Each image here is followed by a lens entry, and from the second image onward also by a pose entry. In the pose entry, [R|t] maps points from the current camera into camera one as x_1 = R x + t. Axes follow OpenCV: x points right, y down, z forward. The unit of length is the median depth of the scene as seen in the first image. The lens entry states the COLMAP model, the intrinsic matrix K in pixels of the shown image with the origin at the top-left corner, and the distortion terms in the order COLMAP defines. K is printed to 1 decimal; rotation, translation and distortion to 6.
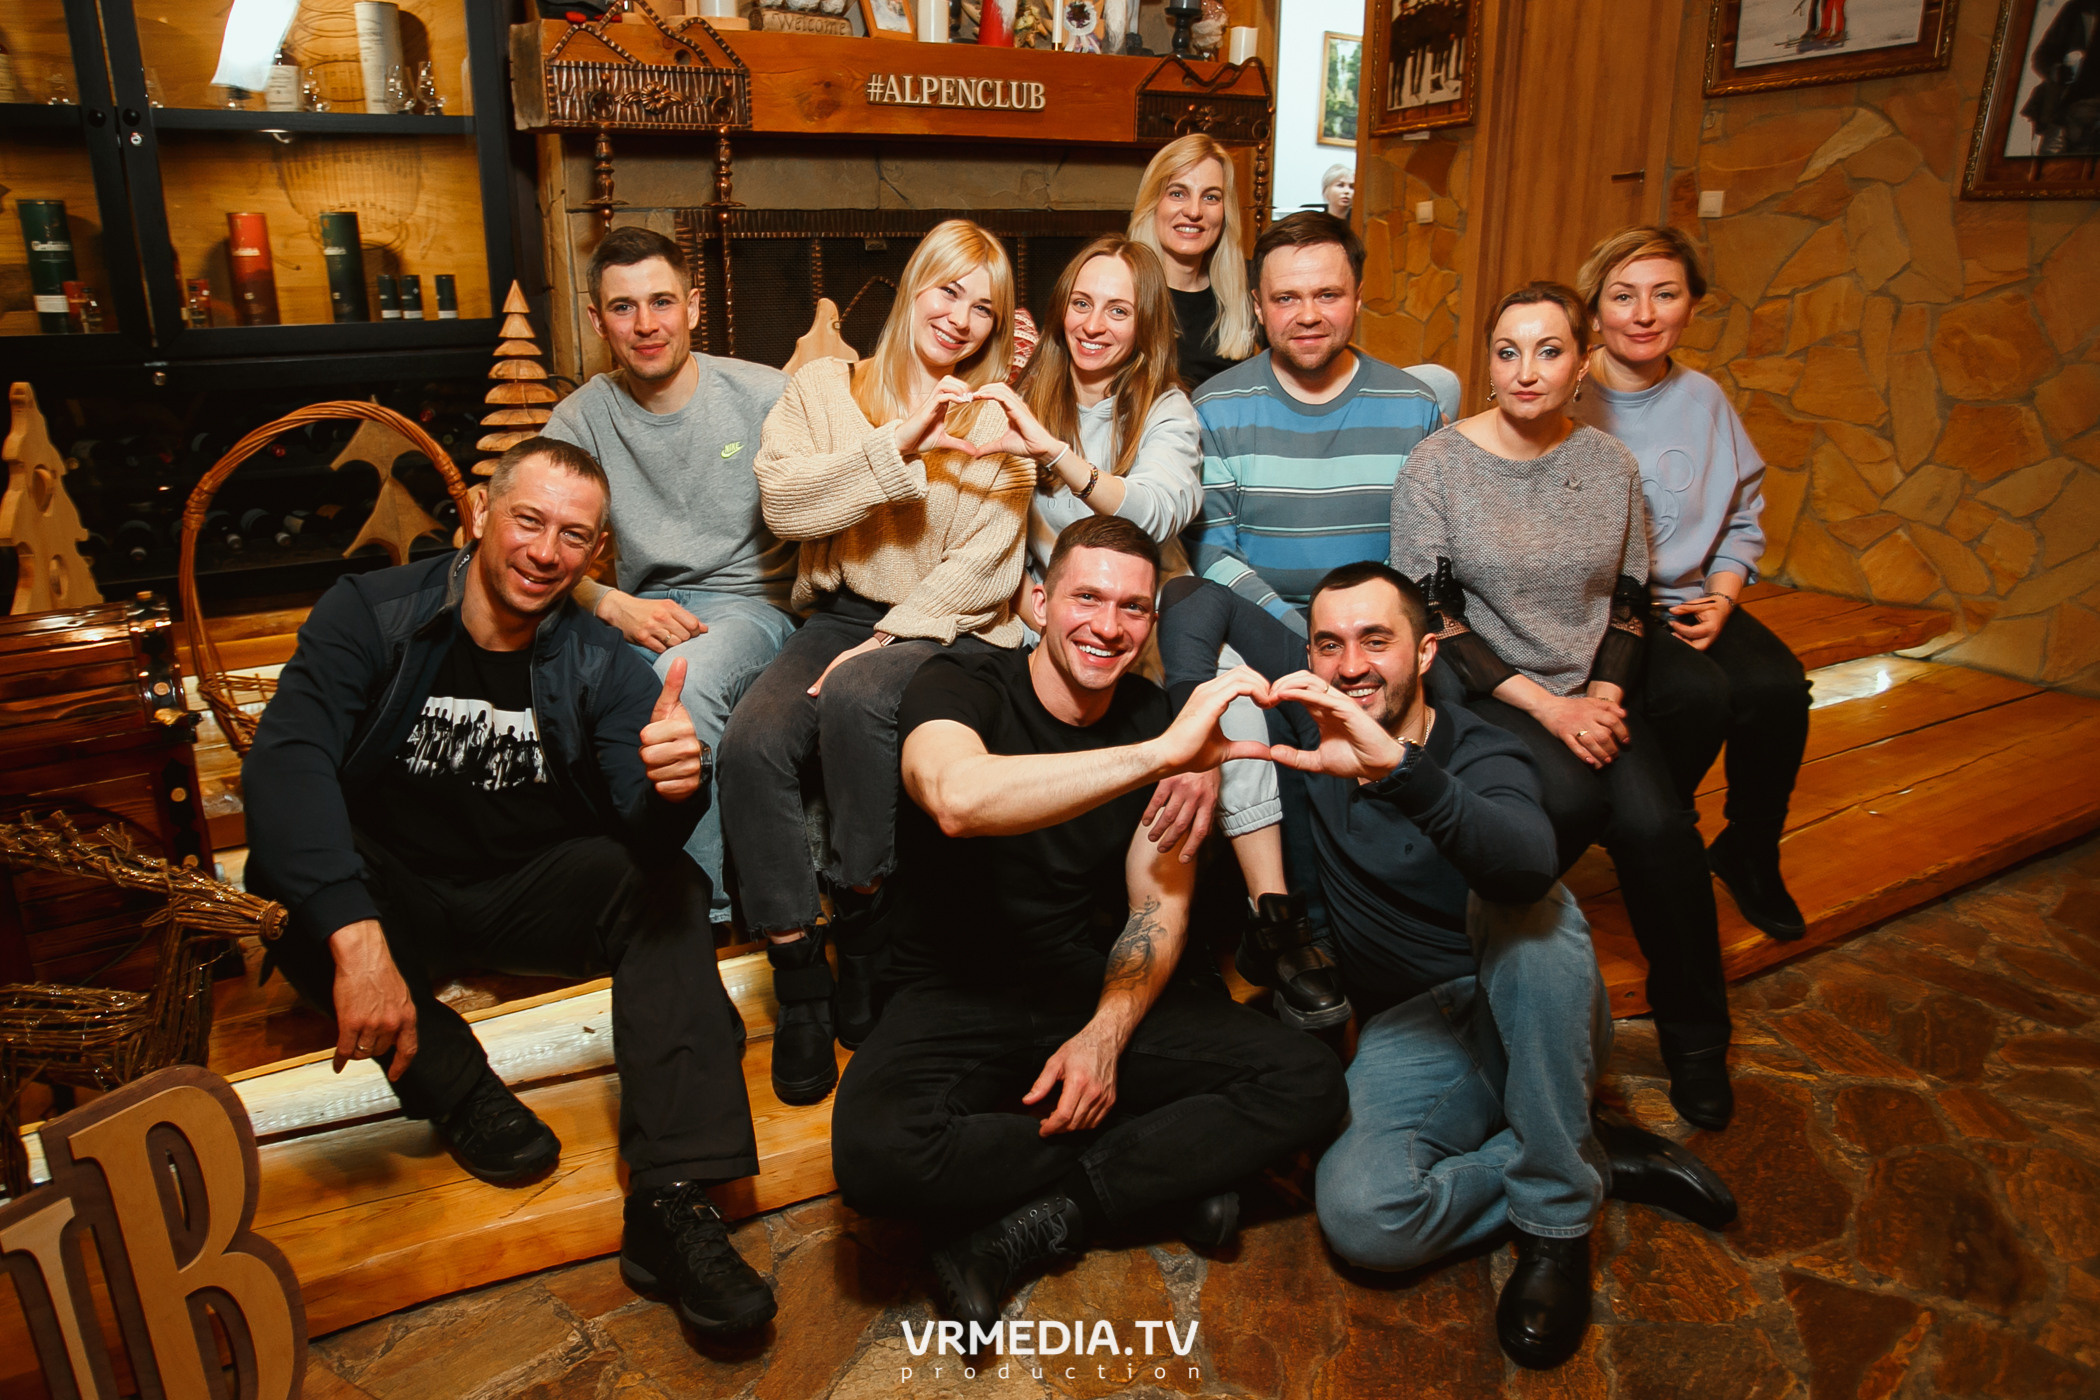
lens RADIAL K [[1390.7, 0, 988.4], [0, 1390.7, 657.0], [0, 0, 1]] dist [-0.064887, 0.051113]
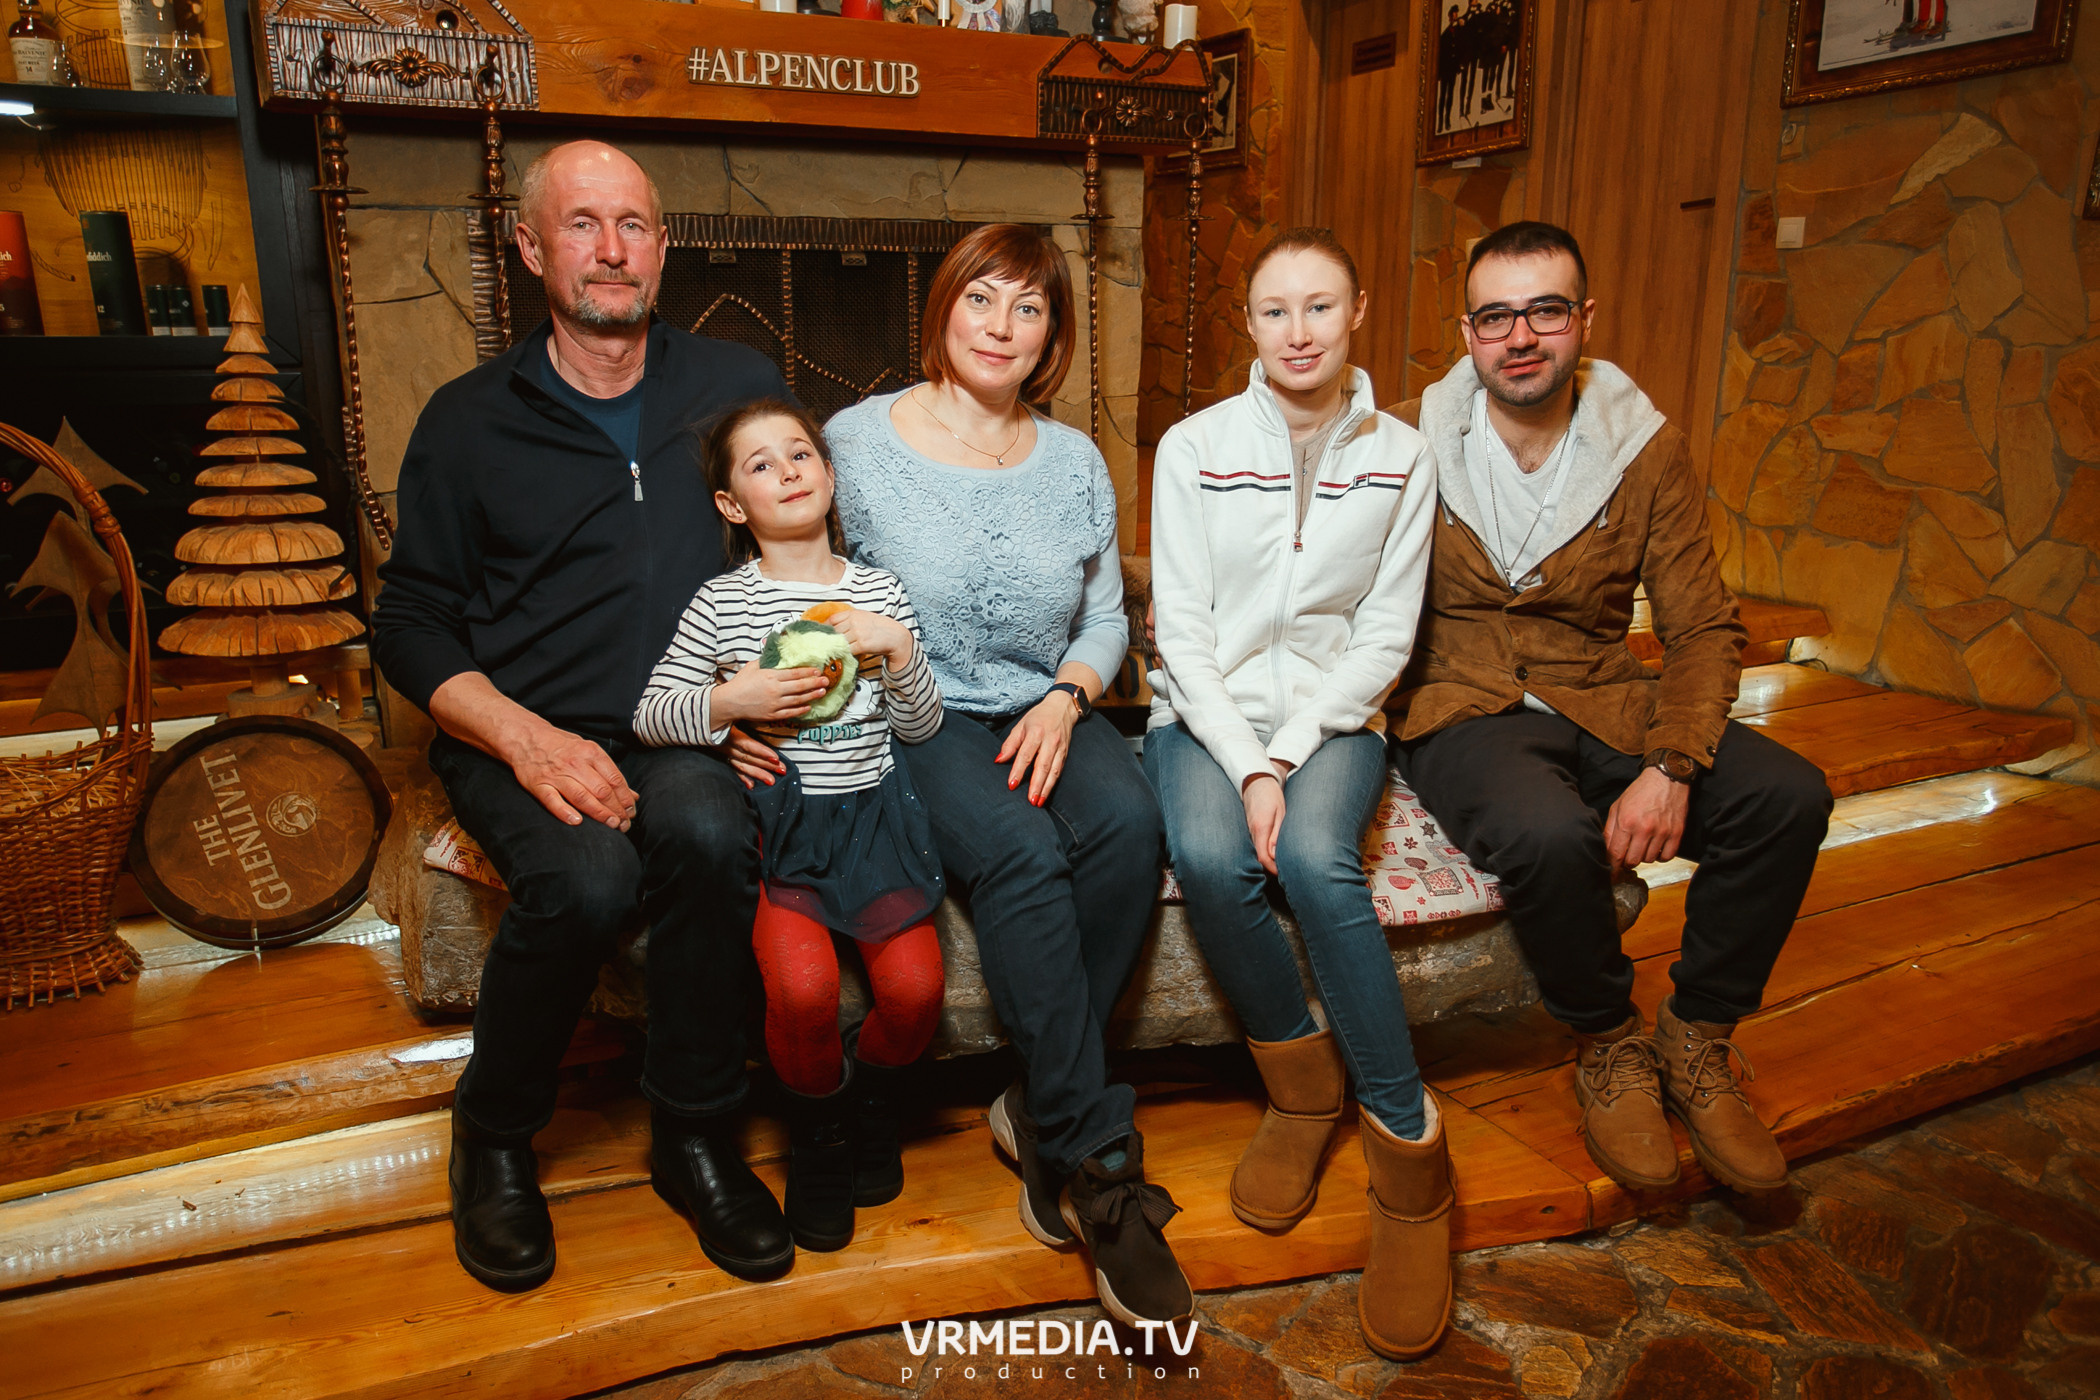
lens RADIAL K [[1465.0, 0, 1043.9], [0, 1465.0, 701.7], [0, 0, 1]] dist [-0.050639, 0.053801]
pose [[0.998660, 0.021934, -0.046874, 0.160637], [-0.023401, 0.999246, -0.030982, -0.003014], [0.046159, 0.032037, 0.998420, 0.126983]]
